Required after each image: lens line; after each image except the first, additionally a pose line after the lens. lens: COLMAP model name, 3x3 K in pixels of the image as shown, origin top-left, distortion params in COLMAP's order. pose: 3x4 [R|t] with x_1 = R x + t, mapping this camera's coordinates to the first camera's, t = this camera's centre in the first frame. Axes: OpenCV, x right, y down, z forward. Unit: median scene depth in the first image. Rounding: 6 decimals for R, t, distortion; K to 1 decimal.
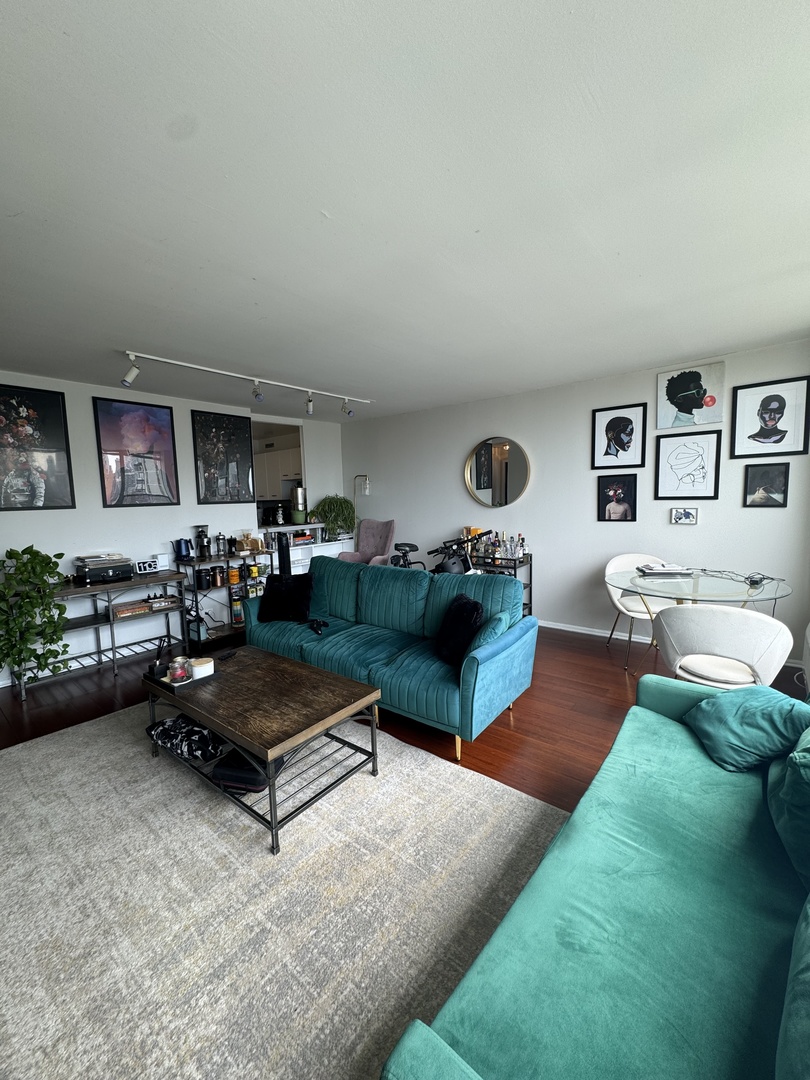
lens RADIAL K [[433.7, 0, 404.2], [0, 433.7, 538.1], [0, 0, 1]] dist [0.002029, 0.000076]
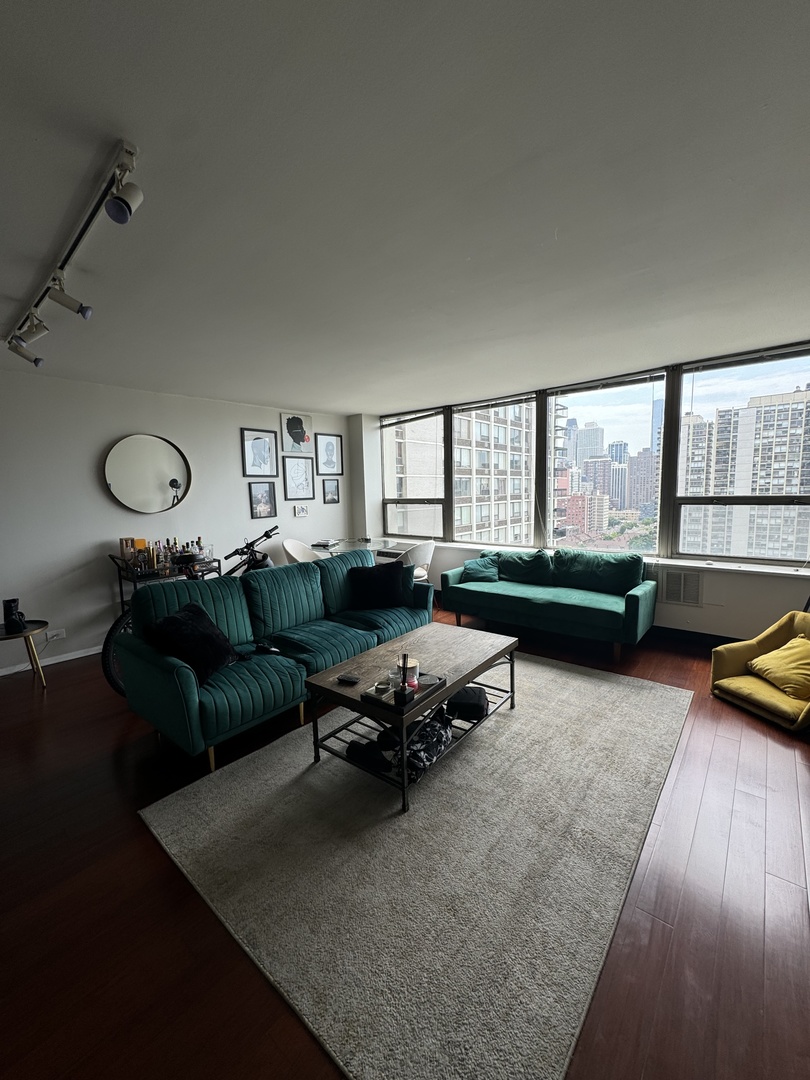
lens RADIAL K [[433.7, 0, 403.6], [0, 433.7, 541.0], [0, 0, 1]] dist [0.002029, 0.000076]
pose [[0.031465, -0.090635, 0.995387, -0.870789], [0.129087, 0.987908, 0.085874, -0.031107], [-0.991134, 0.125789, 0.042784, 0.593202]]
